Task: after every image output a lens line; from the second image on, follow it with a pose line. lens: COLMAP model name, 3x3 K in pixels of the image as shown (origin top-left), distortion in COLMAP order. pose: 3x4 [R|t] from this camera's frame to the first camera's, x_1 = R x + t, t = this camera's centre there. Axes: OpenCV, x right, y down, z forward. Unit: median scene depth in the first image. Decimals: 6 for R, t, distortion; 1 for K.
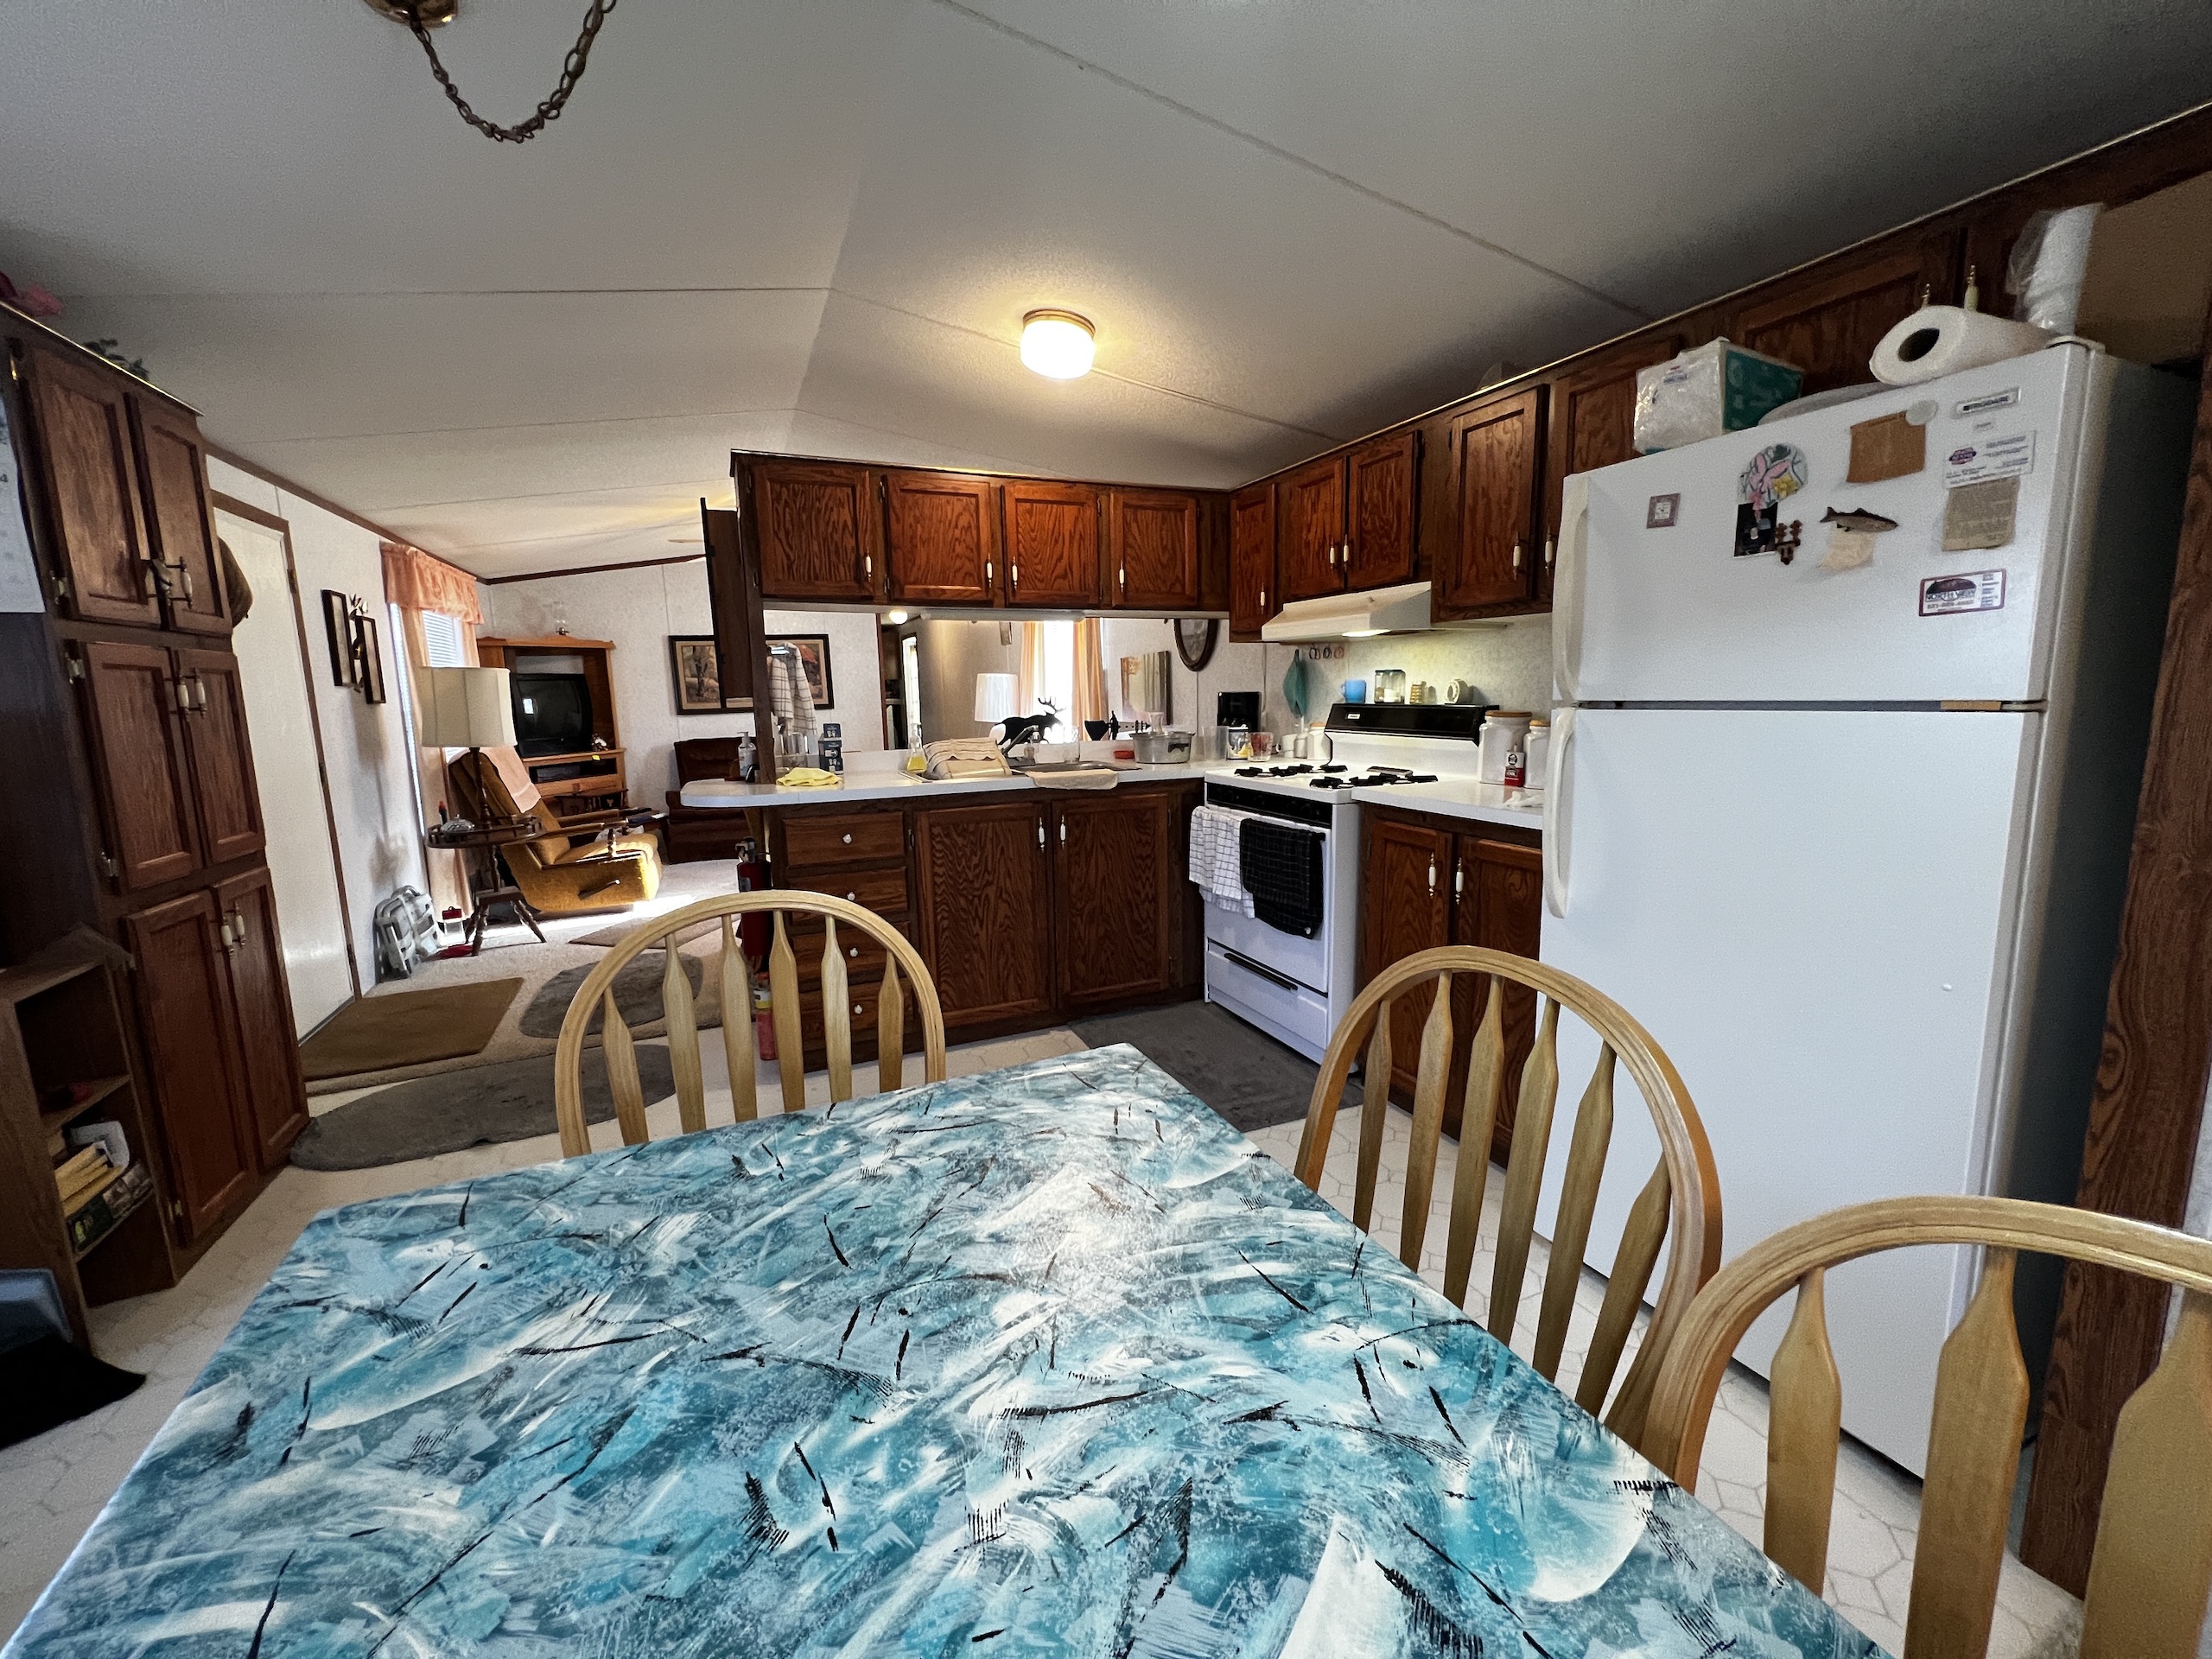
lens RADIAL K [[892.8, 0, 1106.0], [0, 892.8, 829.5], [0, 0, 1]] dist [0.000842, 0.000222]
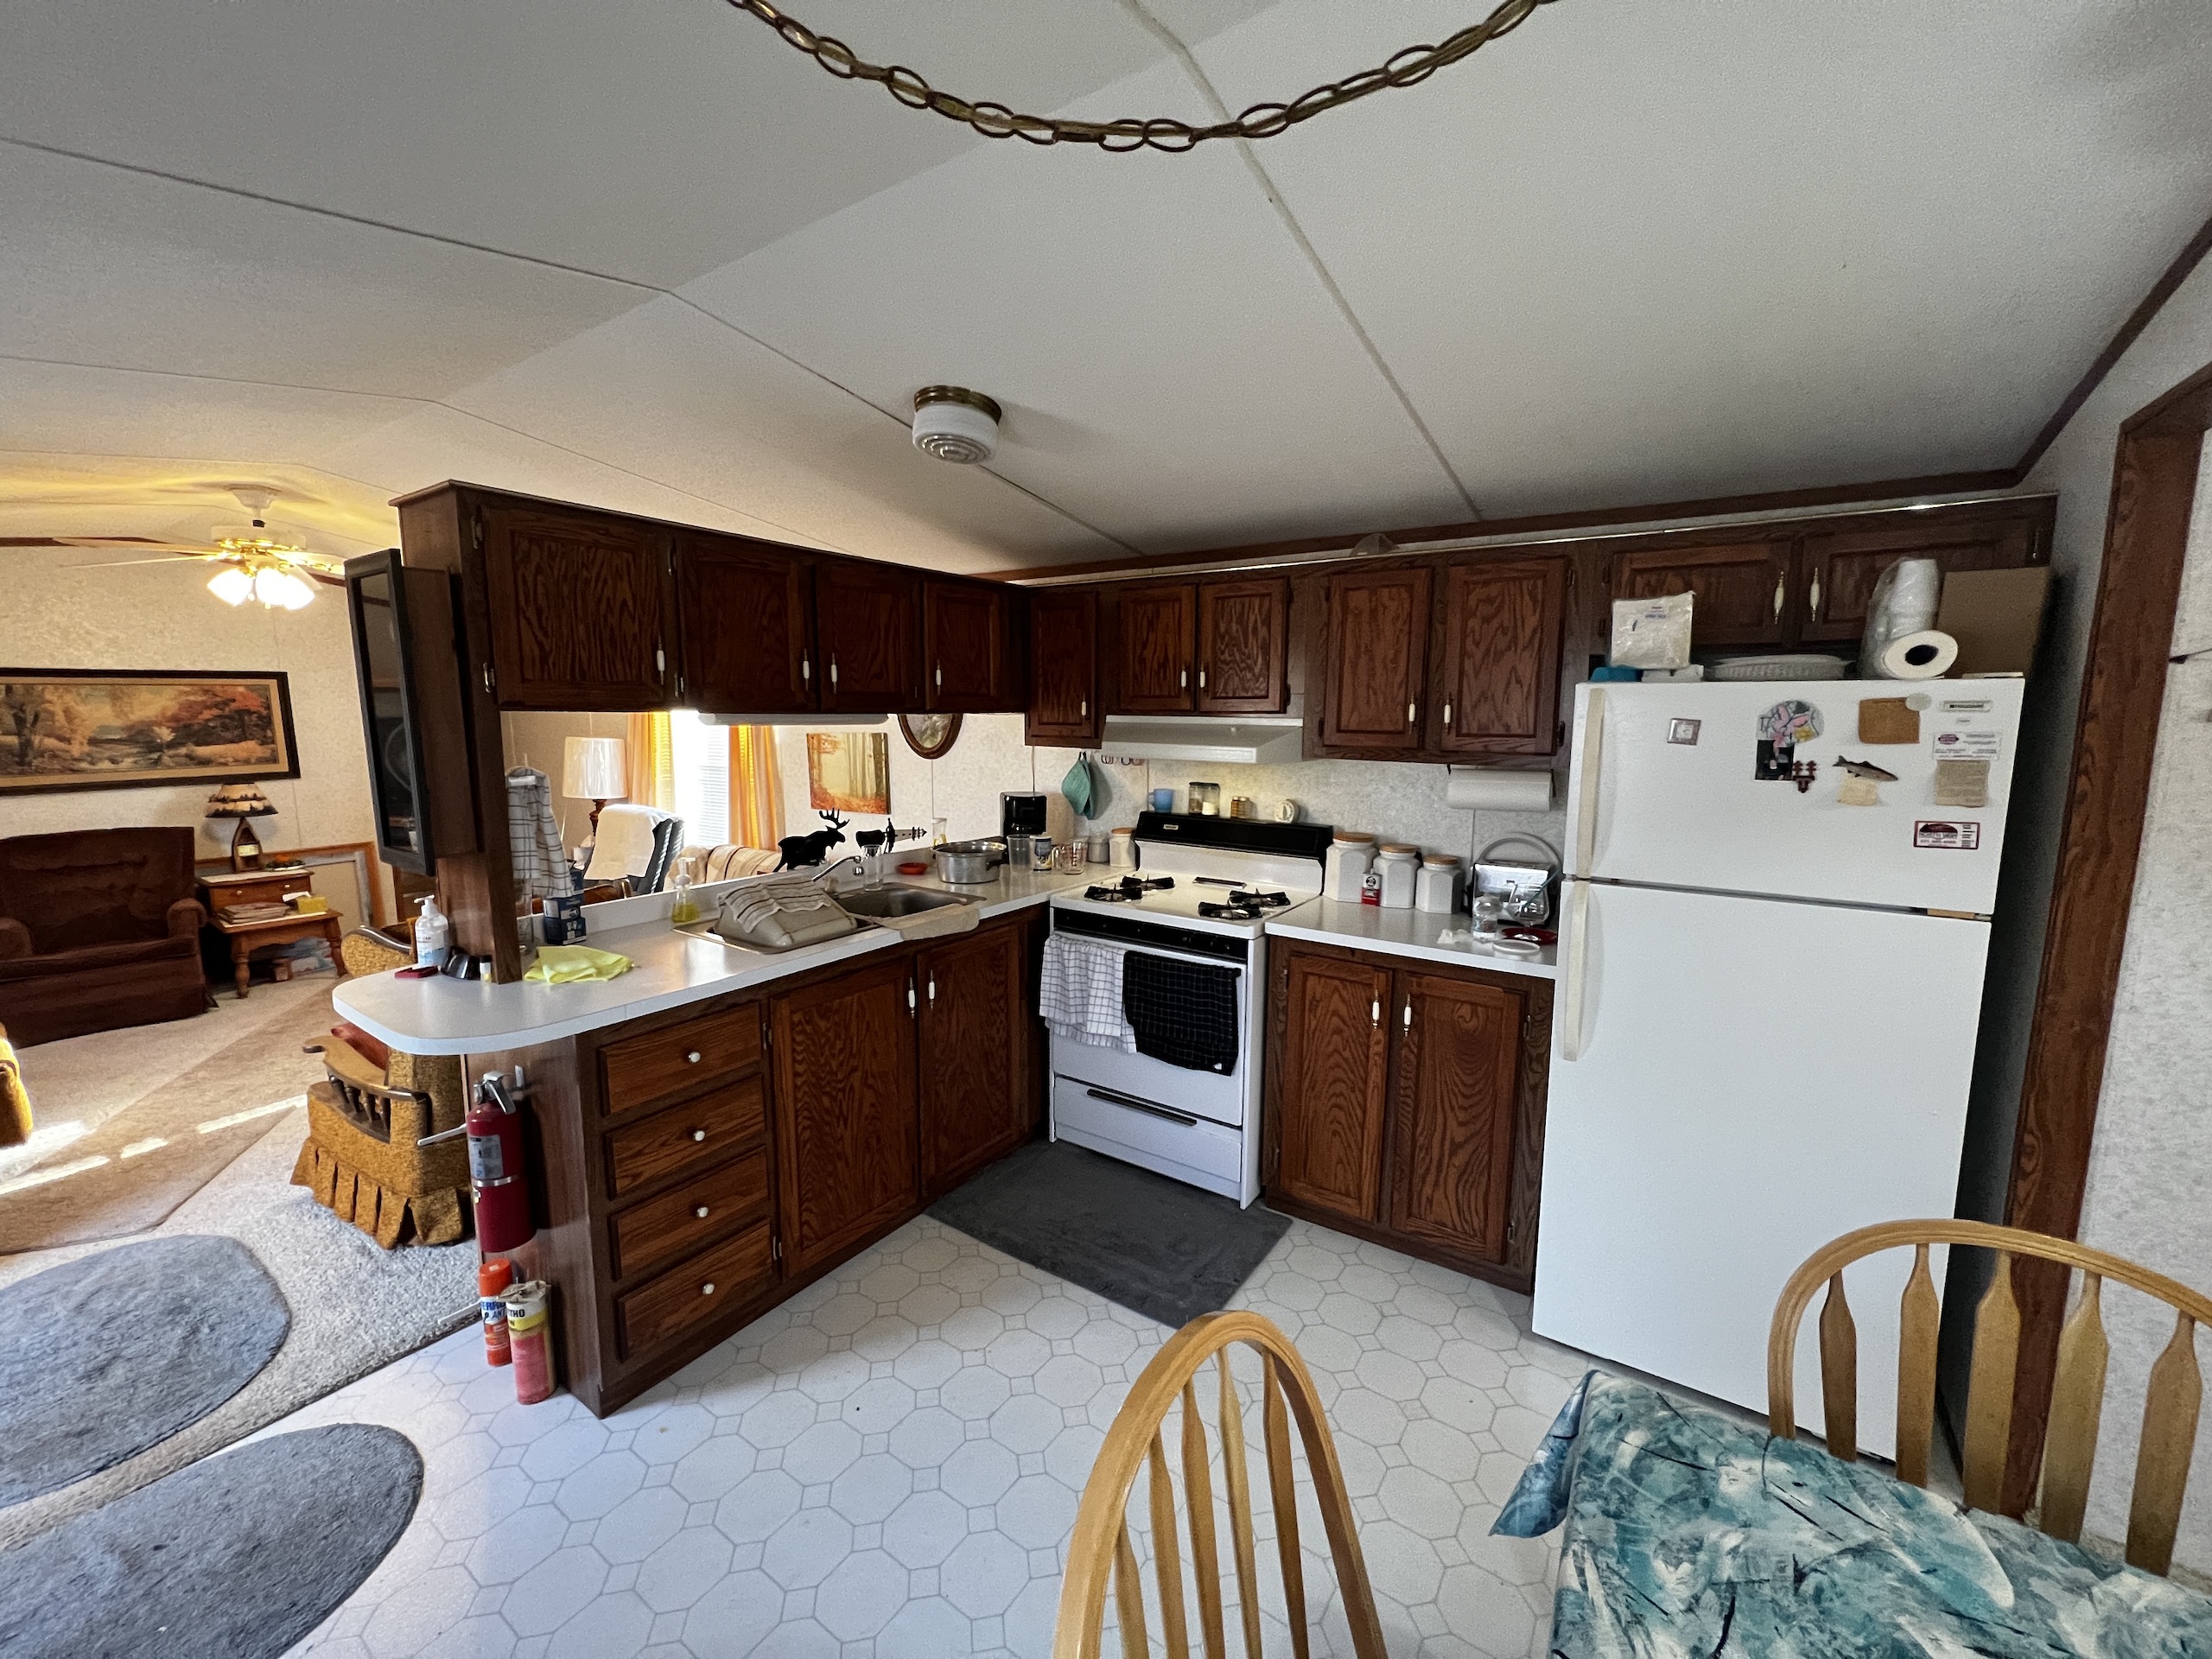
lens RADIAL K [[884.8, 0, 1106.0], [0, 884.8, 829.5], [0, 0, 1]] dist [-0.000144, -0.000383]
pose [[0.846651, -0.046713, 0.530094, -0.382212], [0.058981, 0.998240, -0.006235, -0.147808], [-0.528869, 0.036544, 0.847916, 0.226847]]
